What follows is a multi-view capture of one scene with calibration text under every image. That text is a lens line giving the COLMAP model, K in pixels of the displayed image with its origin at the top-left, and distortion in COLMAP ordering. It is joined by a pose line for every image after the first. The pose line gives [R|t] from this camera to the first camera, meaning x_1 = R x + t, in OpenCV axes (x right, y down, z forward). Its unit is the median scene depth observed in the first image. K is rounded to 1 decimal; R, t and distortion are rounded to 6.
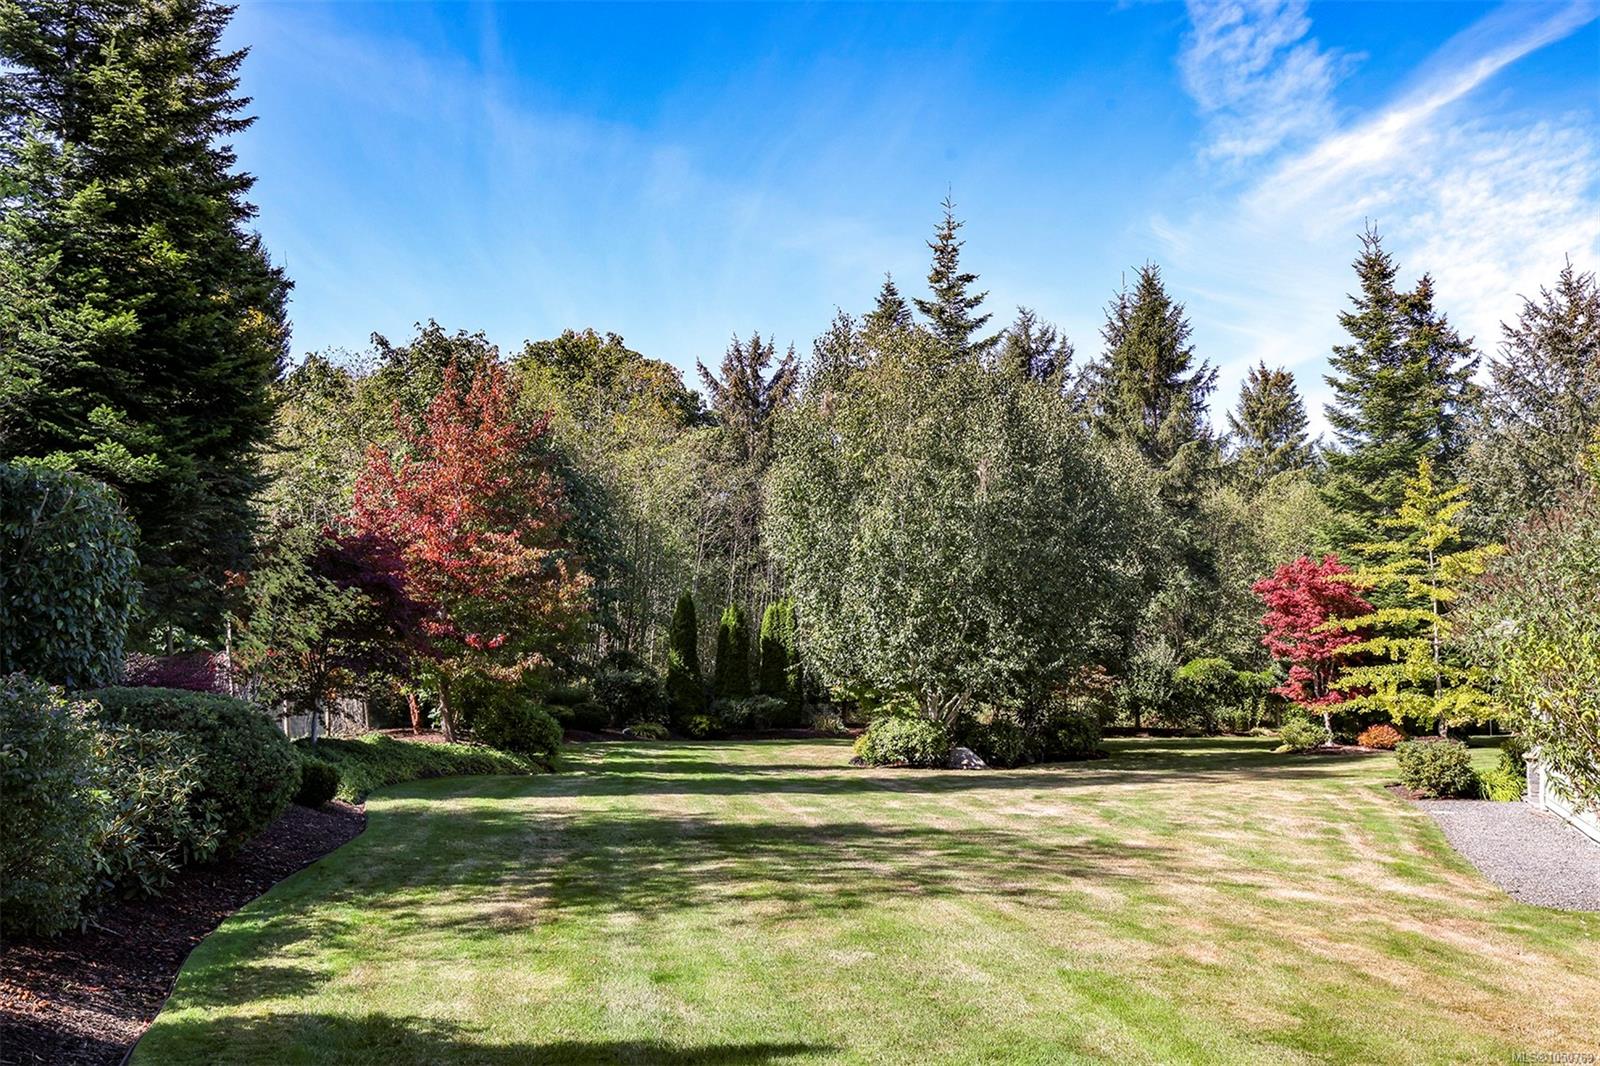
lens RADIAL K [[1416.2, 0, 803.0], [0, 1416.2, 523.0], [0, 0, 1]] dist [0.016518, -0.000181]
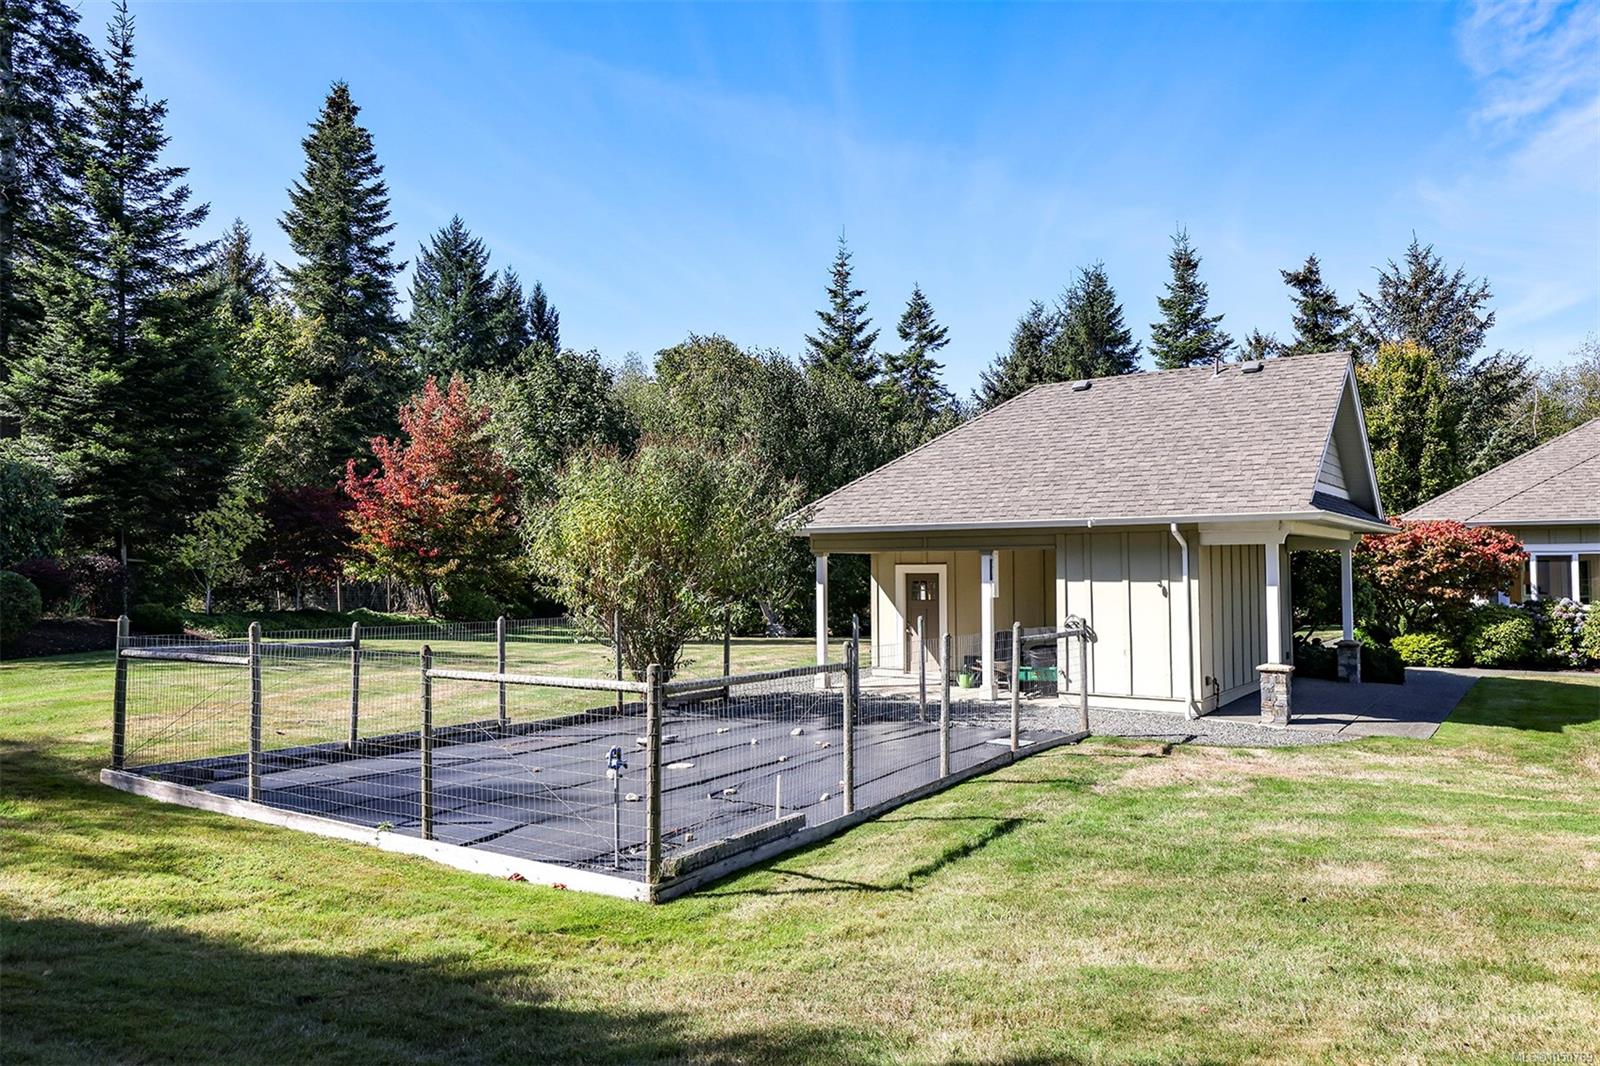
lens RADIAL K [[1159.2, 0, 798.5], [0, 1159.2, 533.1], [0, 0, 1]] dist [0.039863, -0.005453]
pose [[0.956339, -0.010240, -0.292080, 0.268544], [0.024094, 0.998746, 0.043875, 0.004798], [0.291264, -0.048997, 0.955387, -0.064356]]
